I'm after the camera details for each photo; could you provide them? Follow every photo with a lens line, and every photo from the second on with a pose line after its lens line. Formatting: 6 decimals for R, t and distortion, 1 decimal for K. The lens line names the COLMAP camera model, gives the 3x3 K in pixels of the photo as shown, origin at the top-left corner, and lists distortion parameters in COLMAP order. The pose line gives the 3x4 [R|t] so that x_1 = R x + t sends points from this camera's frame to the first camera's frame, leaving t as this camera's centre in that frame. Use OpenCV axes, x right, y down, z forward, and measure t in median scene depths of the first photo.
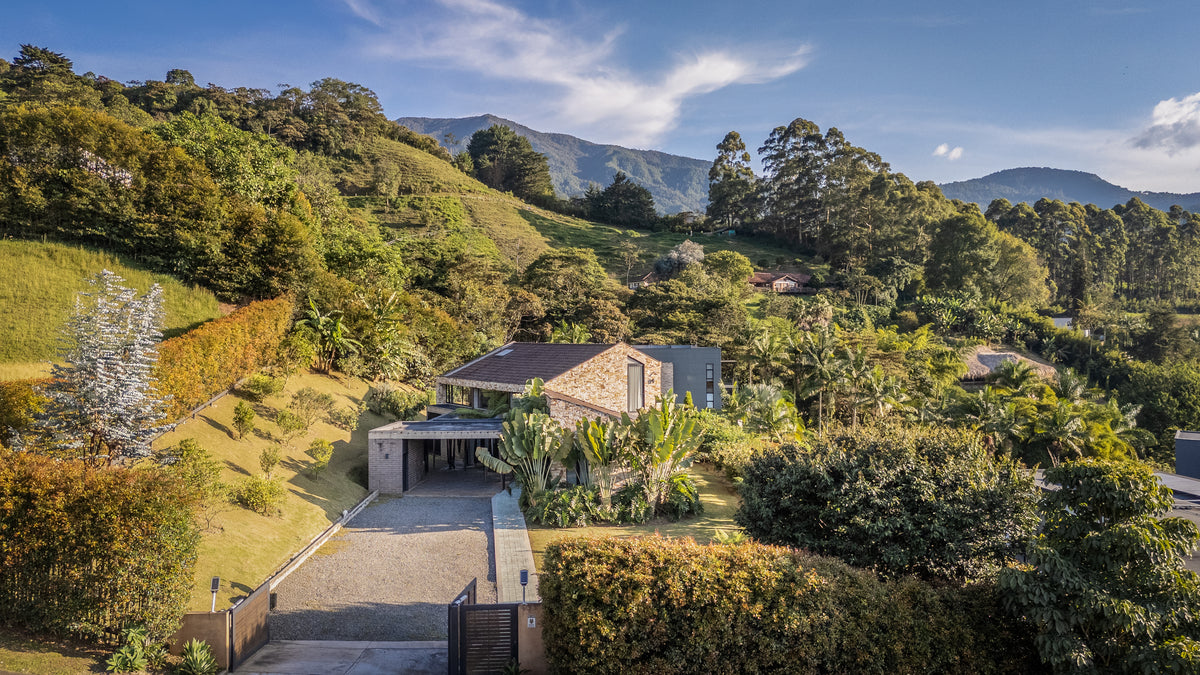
lens RADIAL K [[889.7, 0, 602.9], [0, 889.7, 349.1], [0, 0, 1]] dist [0.038528, -0.019339]
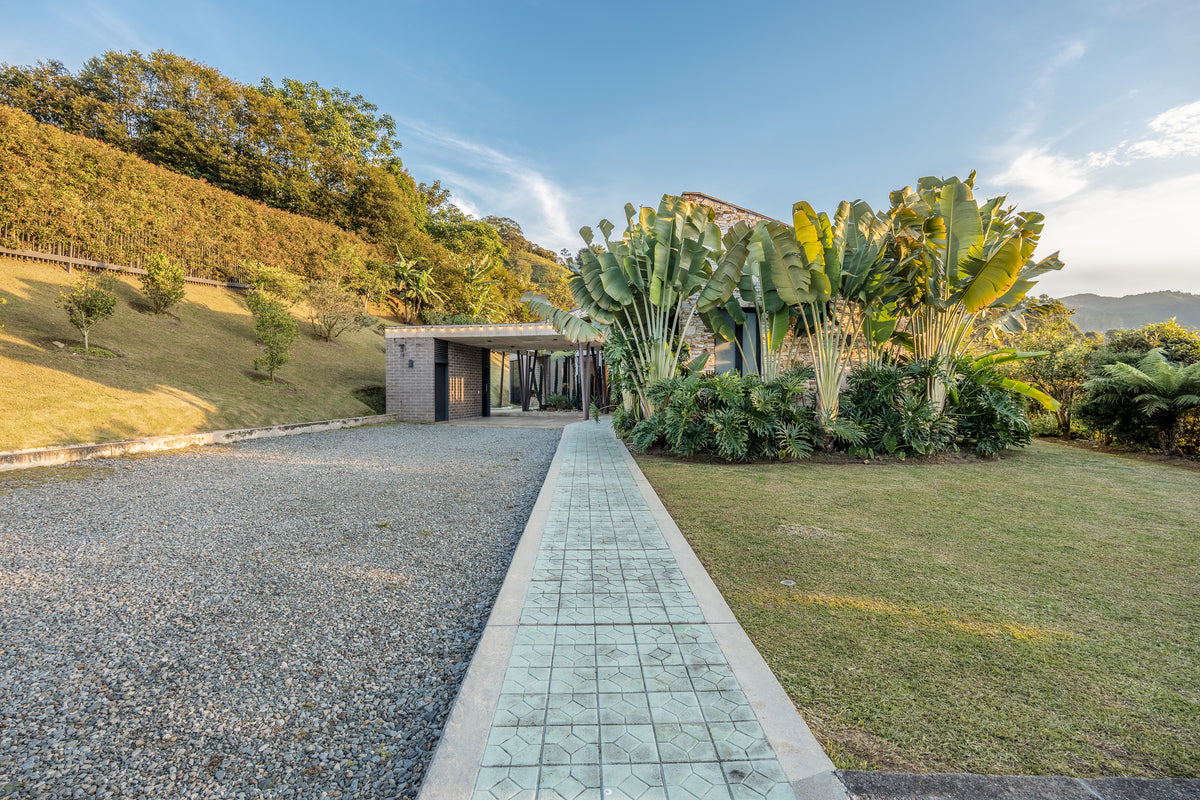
lens RADIAL K [[519.8, 0, 604.0], [0, 519.8, 391.0], [0, 0, 1]] dist [-0.004184, -0.000936]
pose [[0.995222, 0.010447, -0.097078, -0.010967], [-0.011665, 0.999860, -0.011993, 0.024430], [0.096939, 0.013068, 0.995205, 0.108885]]
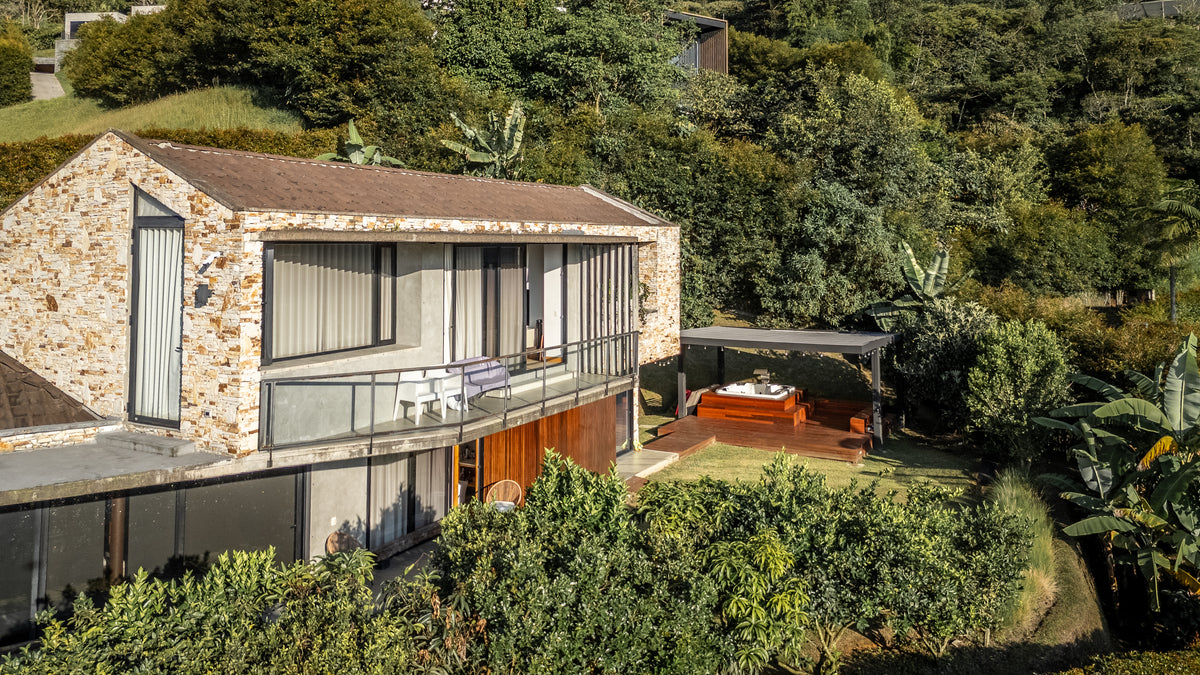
lens RADIAL K [[910.6, 0, 606.0], [0, 910.6, 243.4], [0, 0, 1]] dist [0.049517, -0.015771]
pose [[0.488706, 0.005453, -0.872432, 0.063095], [-0.015973, 0.999869, -0.002698, 0.004497], [0.872302, 0.015254, 0.488729, 0.200755]]
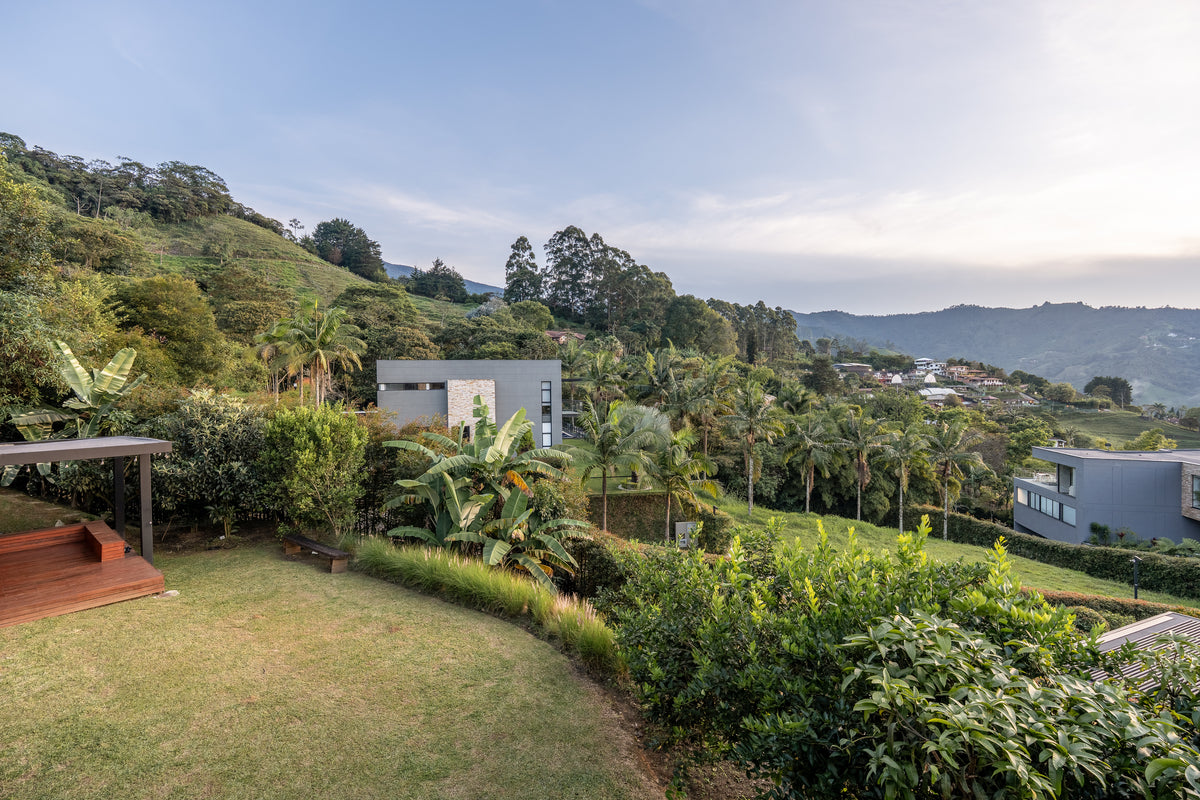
lens RADIAL K [[519.8, 0, 601.4], [0, 519.8, 394.2], [0, 0, 1]] dist [-0.004184, -0.000936]
pose [[0.951803, -0.008576, 0.306589, 0.012816], [0.010892, 0.999924, -0.005847, 0.011276], [-0.306516, 0.008905, 0.951824, 0.219946]]
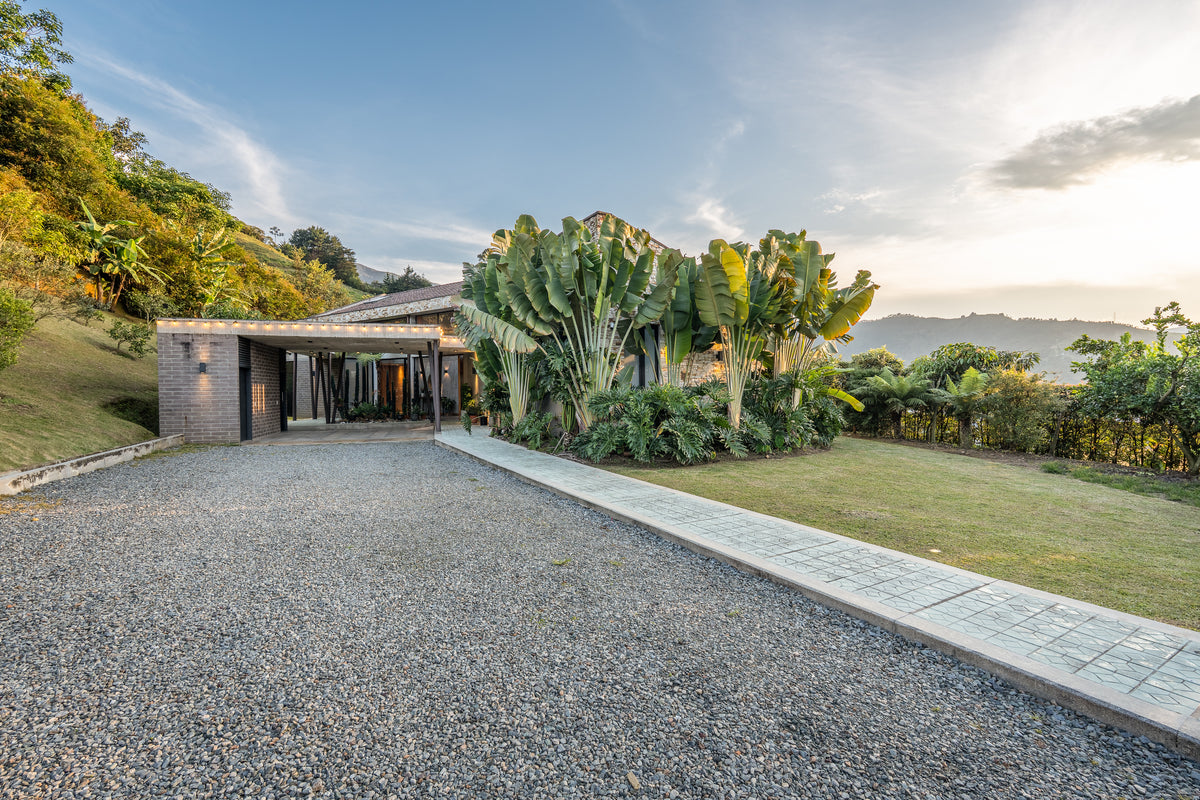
lens RADIAL K [[519.8, 0, 599.3], [0, 519.8, 400.3], [0, 0, 1]] dist [-0.004184, -0.000936]
pose [[0.923418, -0.005957, 0.383749, -0.025340], [0.005798, 0.999982, 0.001573, 0.023766], [-0.383752, 0.000772, 0.923436, 0.110403]]
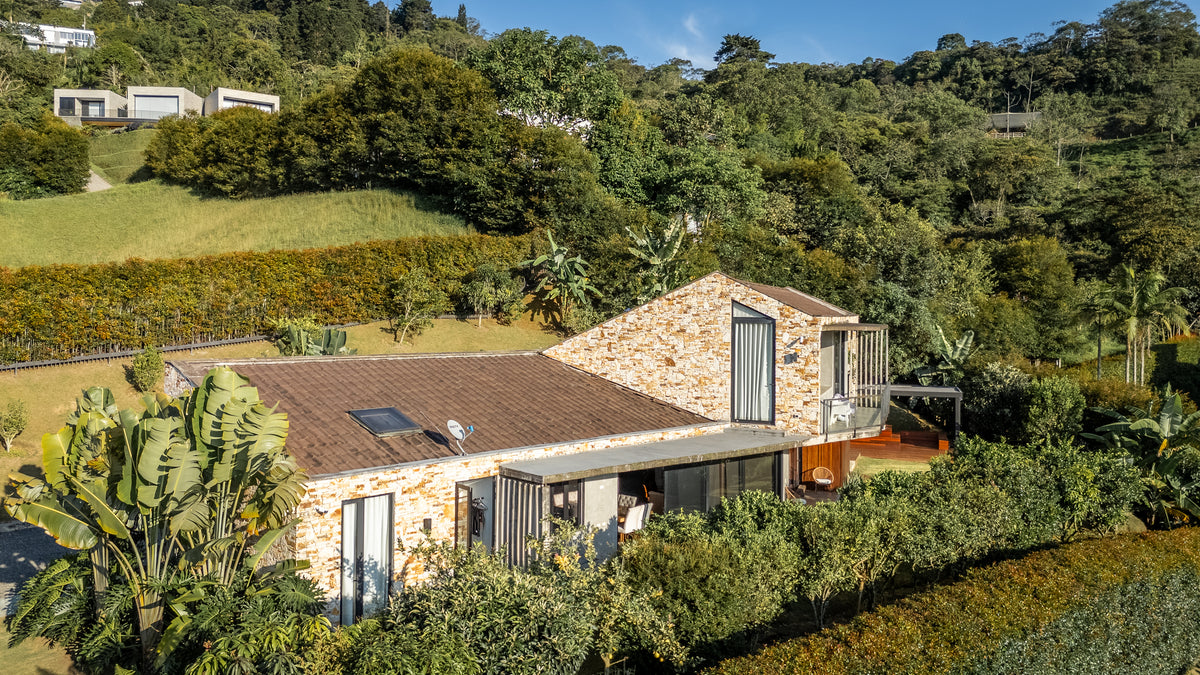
lens RADIAL K [[889.7, 0, 608.6], [0, 889.7, 329.4], [0, 0, 1]] dist [0.038528, -0.019339]
pose [[0.617185, 0.025245, -0.786413, 0.072636], [-0.026095, 0.999592, 0.011609, 0.003830], [0.786385, 0.013356, 0.617592, 0.133227]]
